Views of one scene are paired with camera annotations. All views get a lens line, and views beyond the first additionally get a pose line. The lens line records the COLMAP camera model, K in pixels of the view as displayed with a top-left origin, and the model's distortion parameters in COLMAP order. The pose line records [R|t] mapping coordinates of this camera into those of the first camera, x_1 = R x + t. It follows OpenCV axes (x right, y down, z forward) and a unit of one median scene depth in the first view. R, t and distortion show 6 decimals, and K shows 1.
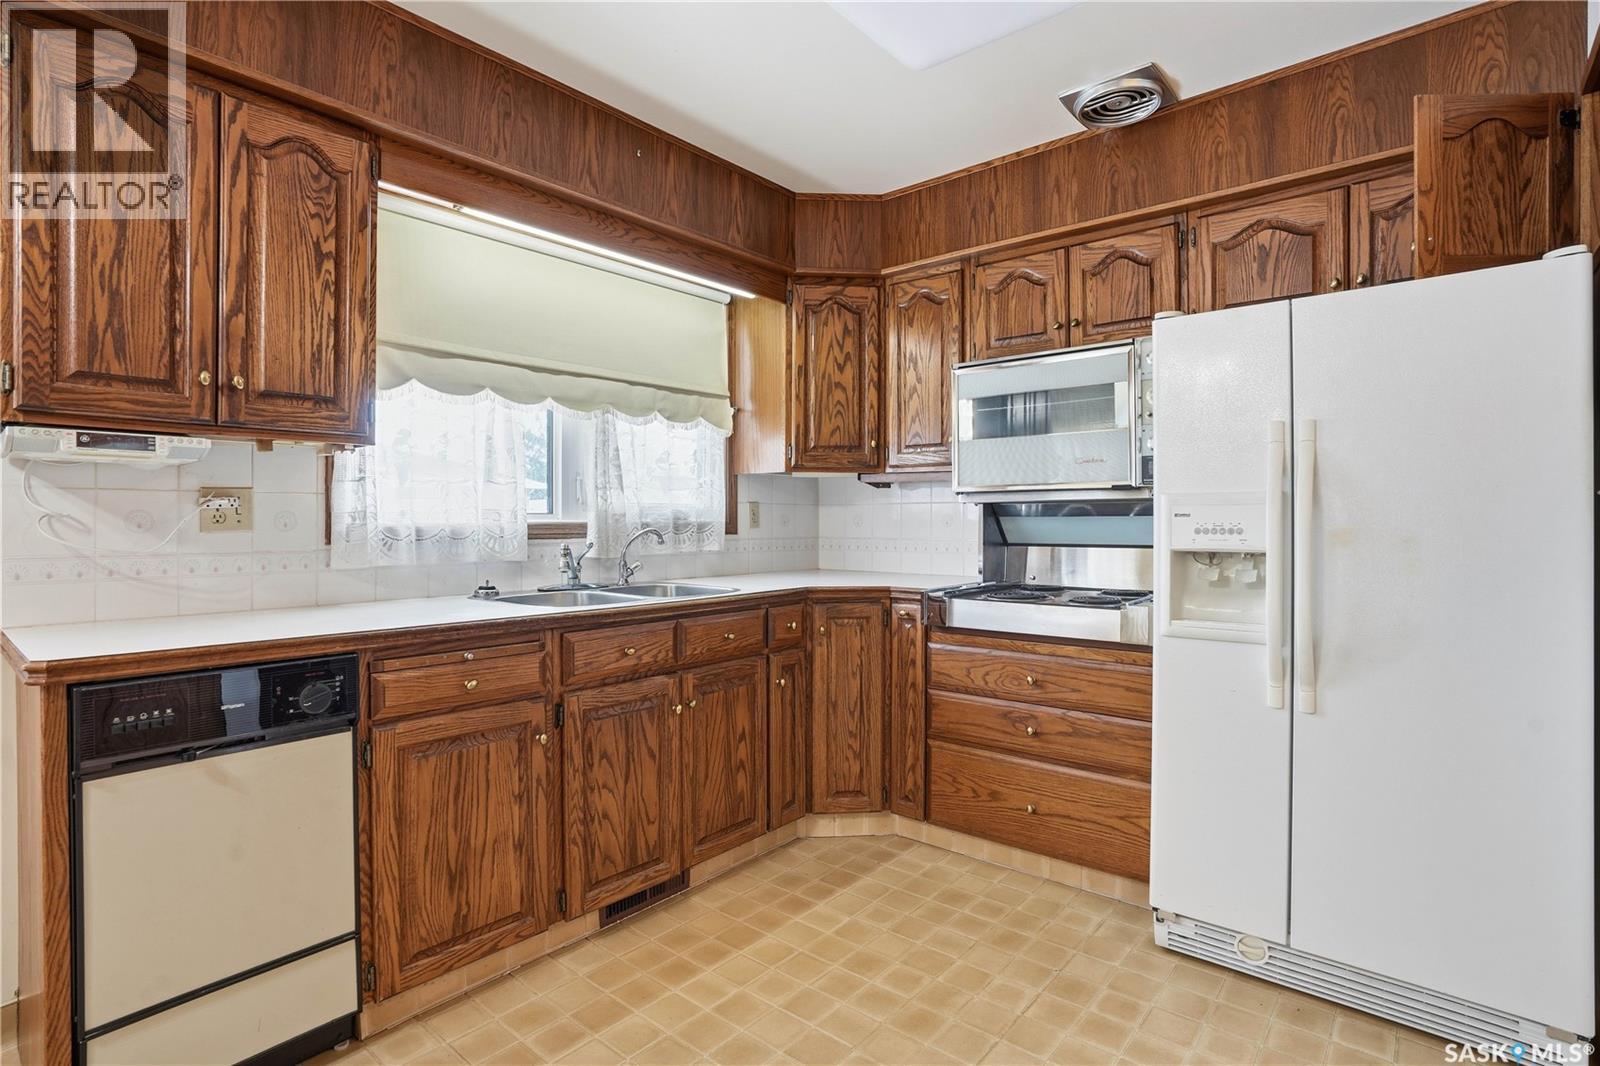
lens RADIAL K [[785.2, 0, 800.2], [0, 785.2, 522.8], [0, 0, 1]] dist [-0.066598, 0.032094]
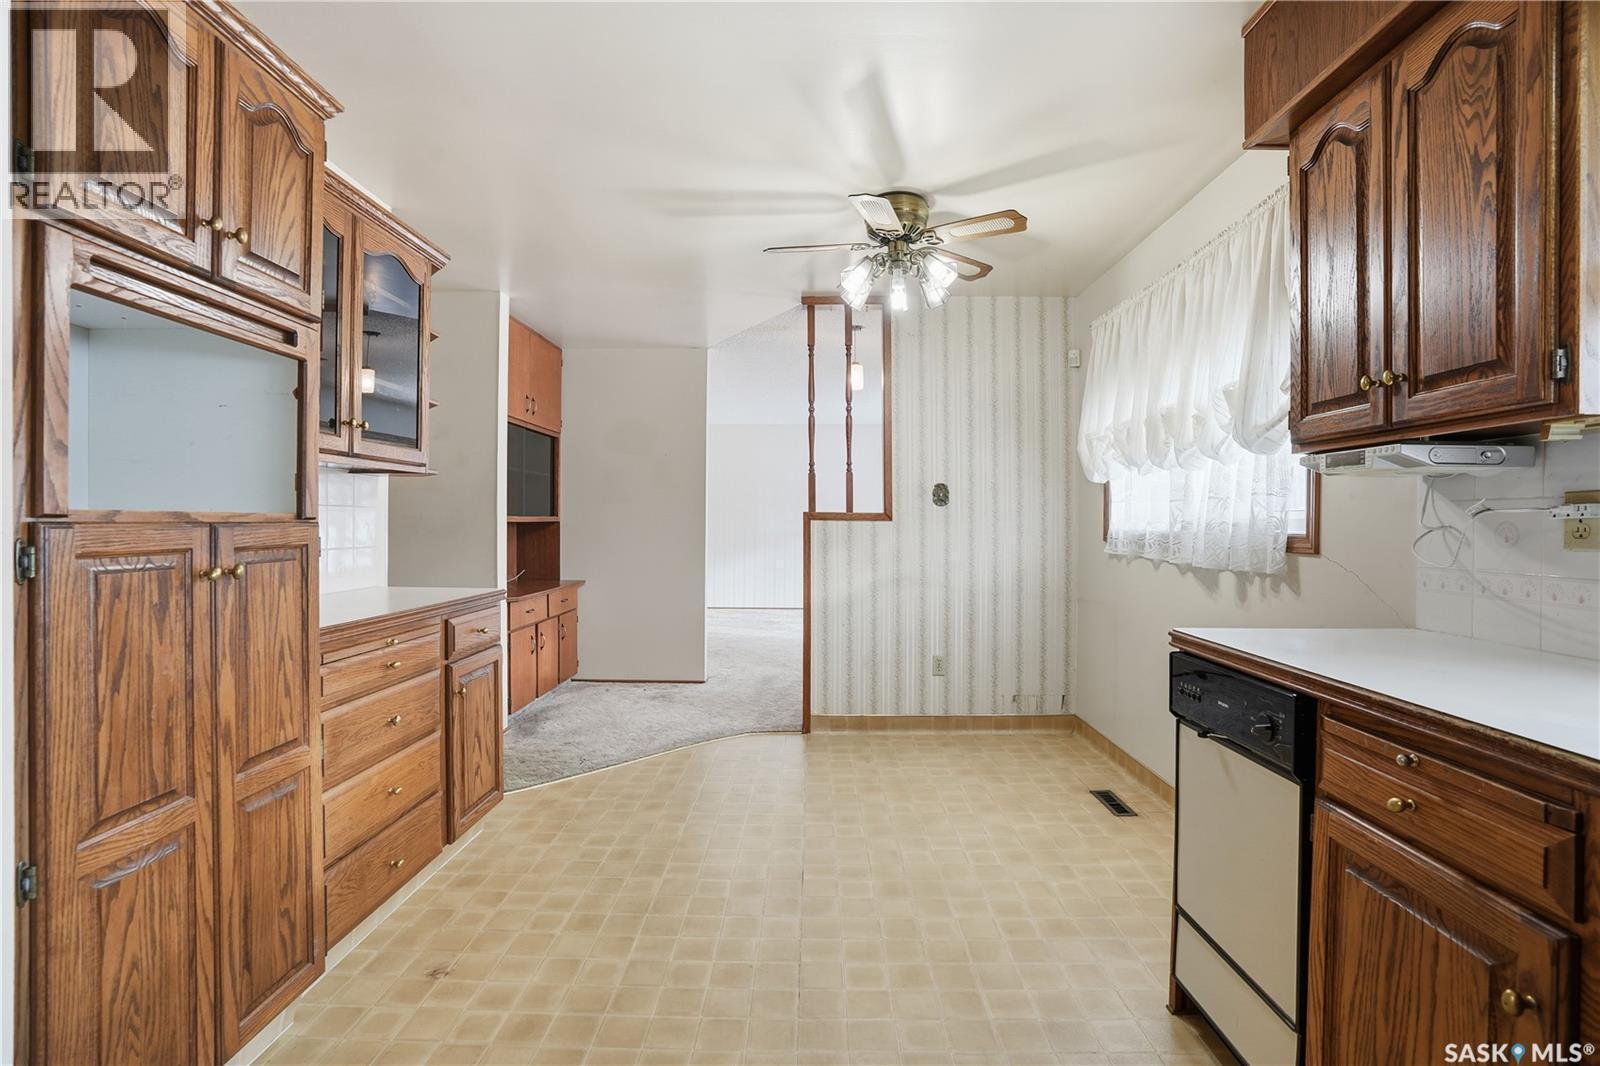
lens RADIAL K [[746.8, 0, 799.4], [0, 746.8, 527.1], [0, 0, 1]] dist [-0.072303, 0.029718]
pose [[-0.776140, 0.002288, -0.630557, 0.231992], [-0.004113, 0.999954, 0.008690, -0.011335], [0.630548, 0.009338, -0.776094, 0.878889]]
